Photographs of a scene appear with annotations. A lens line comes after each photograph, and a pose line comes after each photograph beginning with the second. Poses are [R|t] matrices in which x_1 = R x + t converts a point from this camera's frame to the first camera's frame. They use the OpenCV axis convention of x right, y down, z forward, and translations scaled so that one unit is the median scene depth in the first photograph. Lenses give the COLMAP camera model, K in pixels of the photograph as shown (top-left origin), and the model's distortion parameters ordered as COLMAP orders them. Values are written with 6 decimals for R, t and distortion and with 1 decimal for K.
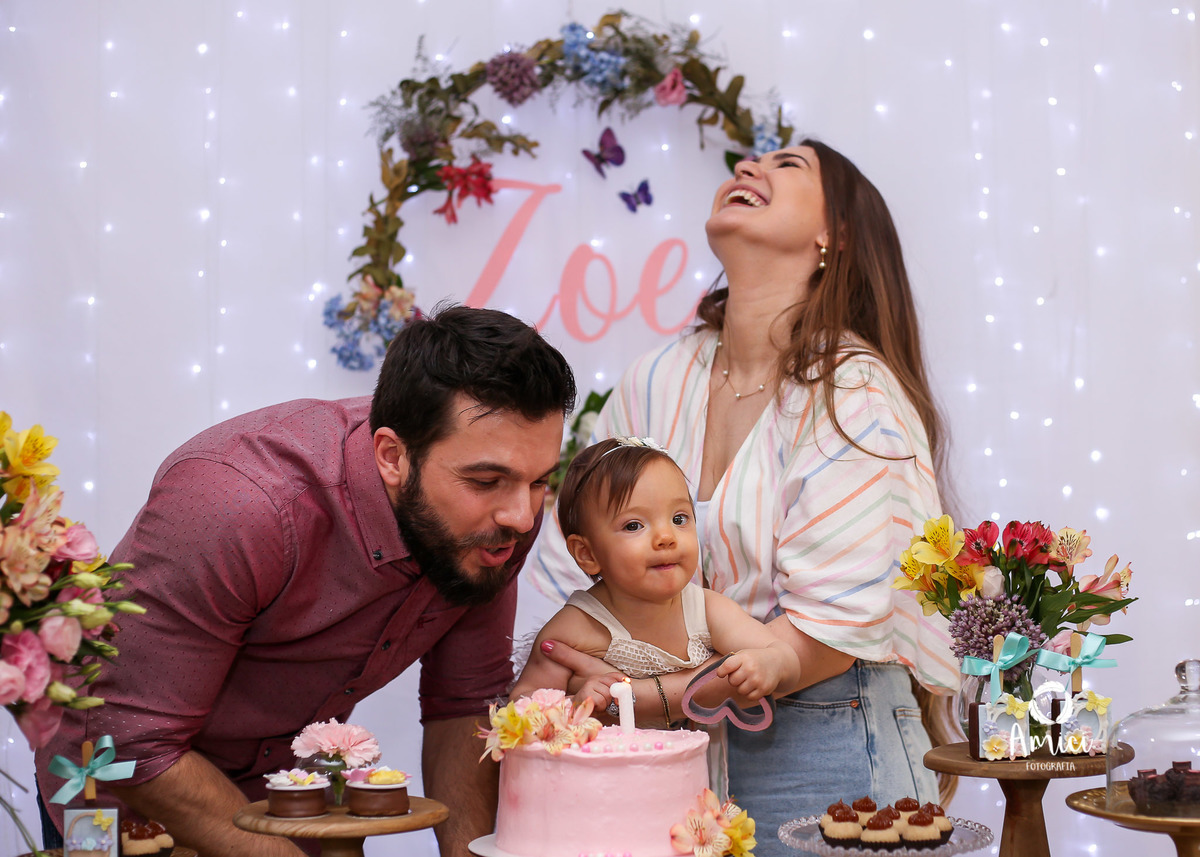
lens RADIAL K [[1952.7, 0, 637.3], [0, 1952.7, 428.5], [0, 0, 1]] dist [-0.092752, -0.099695]
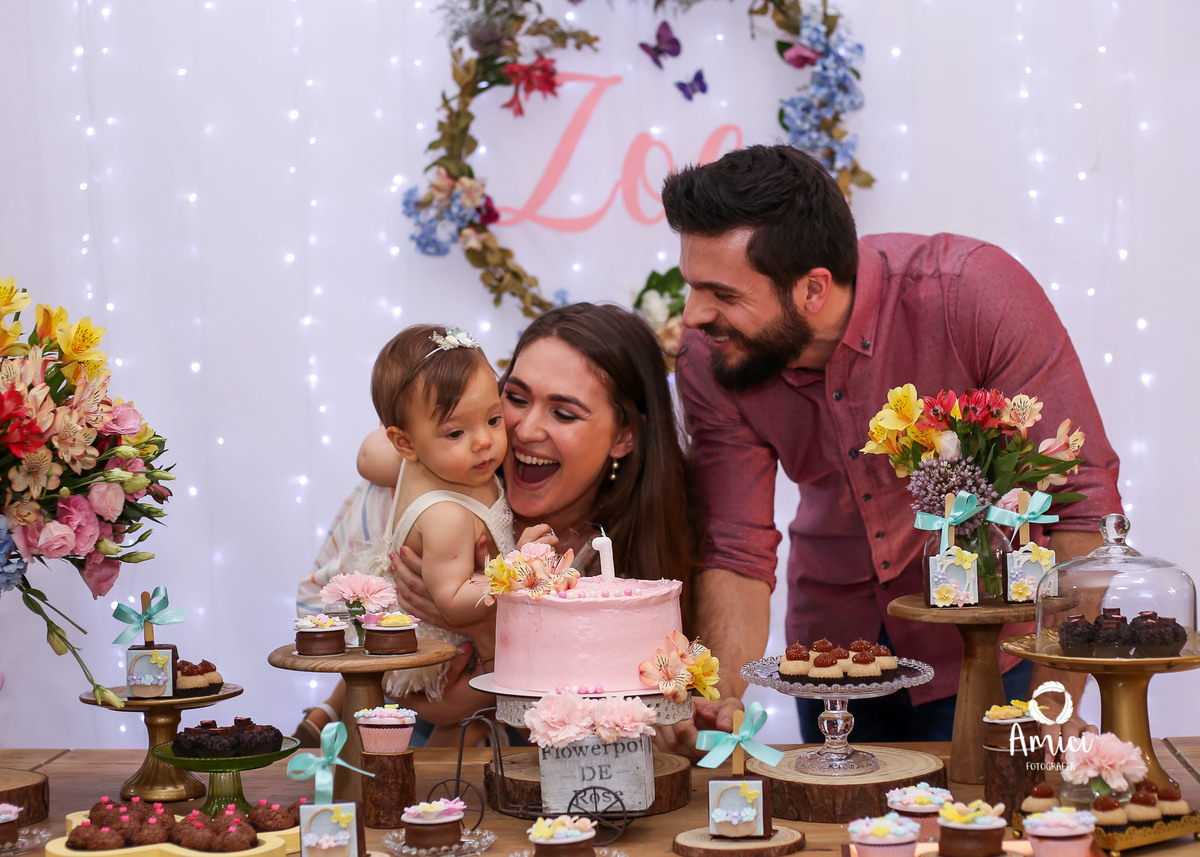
lens RADIAL K [[1958.5, 0, 600.0], [0, 1958.5, 428.5], [0, 0, 1]] dist [-0.097491, -0.077318]
pose [[0.992711, -0.010760, -0.120039, 0.077183], [0.018742, 0.997672, 0.065563, -0.003814], [0.119054, -0.067334, 0.990602, -0.069821]]
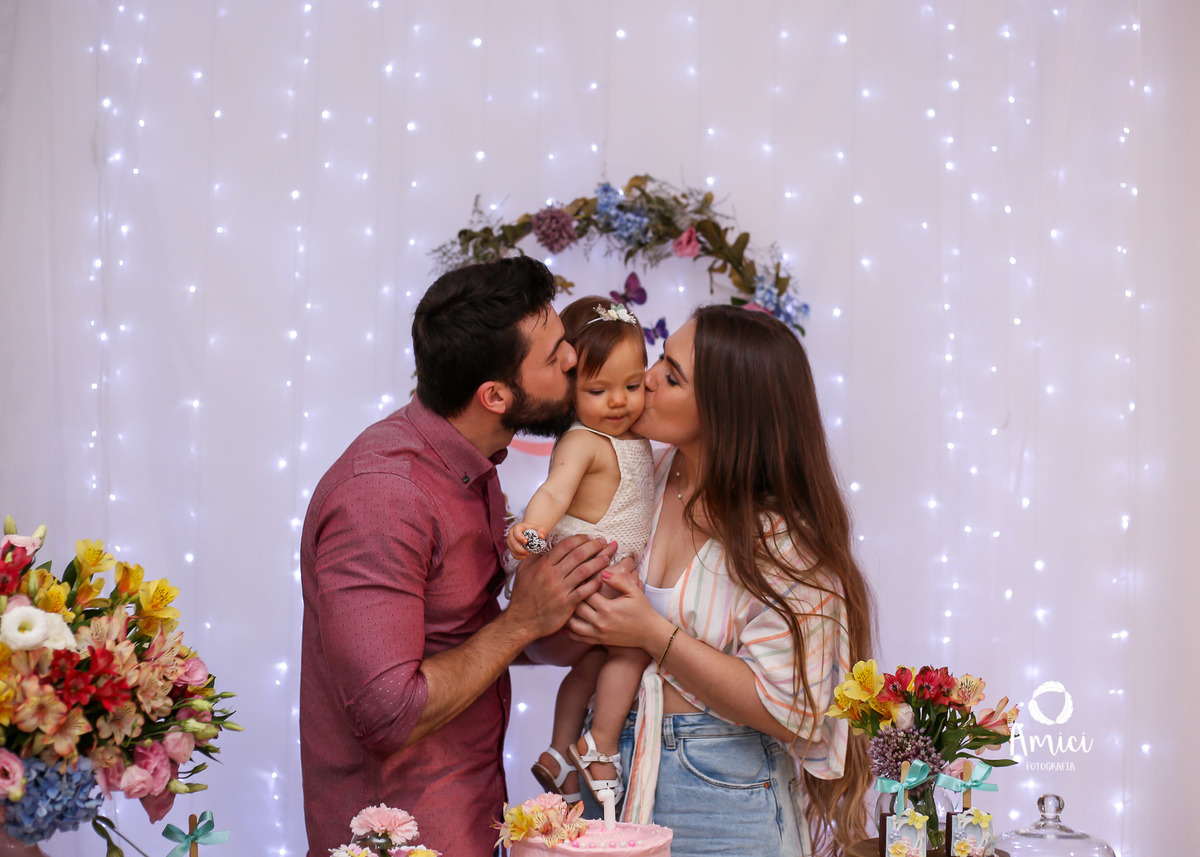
lens RADIAL K [[1861.4, 0, 600.0], [0, 1861.4, 428.5], [0, 0, 1]] dist [-0.100479, -0.067321]
pose [[0.998230, 0.036042, -0.047302, 0.022488], [-0.035486, 0.999292, 0.012530, -0.075103], [0.047720, -0.010830, 0.998802, -0.135241]]
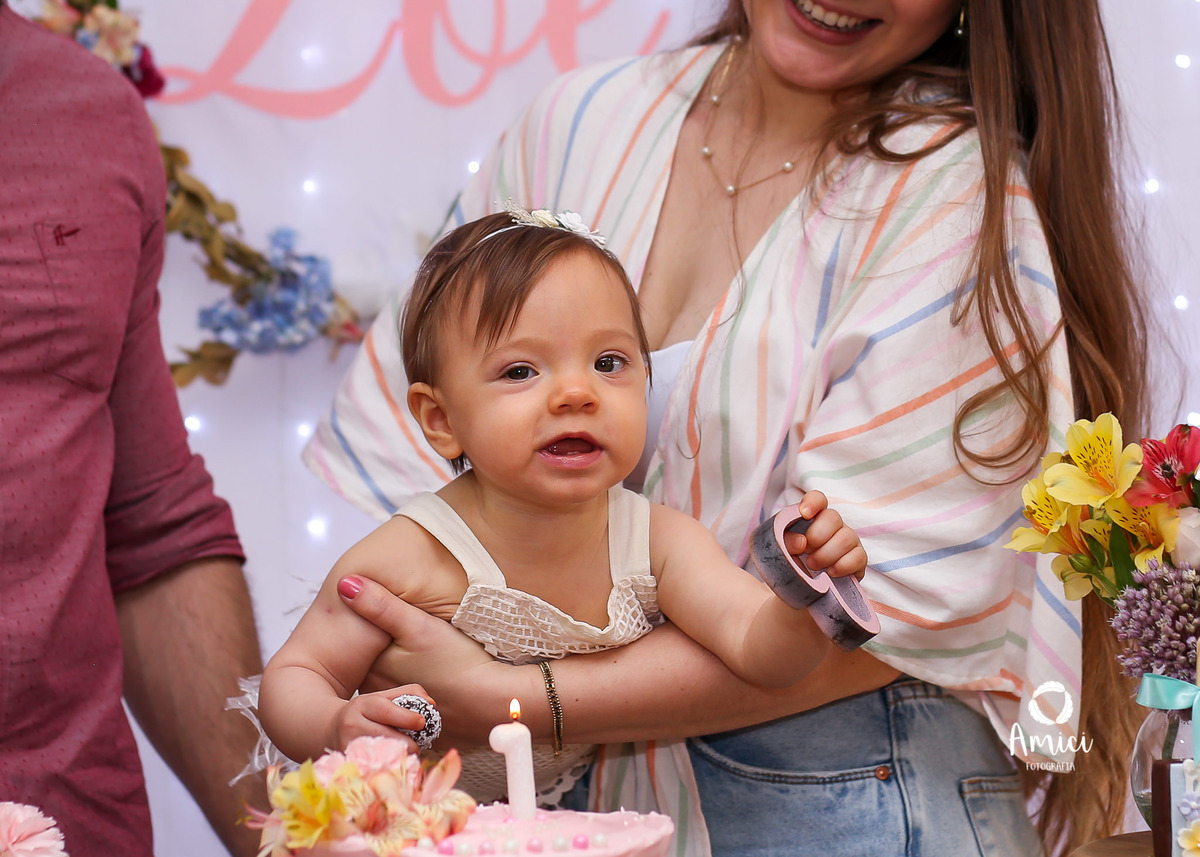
lens RADIAL K [[3365.5, 0, 566.2], [0, 3365.5, 426.8], [0, 0, 1]] dist [-0.086258, 1.296958]
pose [[0.999981, -0.003862, 0.004898, 0.001749], [0.003632, 0.998929, 0.046121, 0.002719], [-0.005071, -0.046103, 0.998924, 0.042006]]
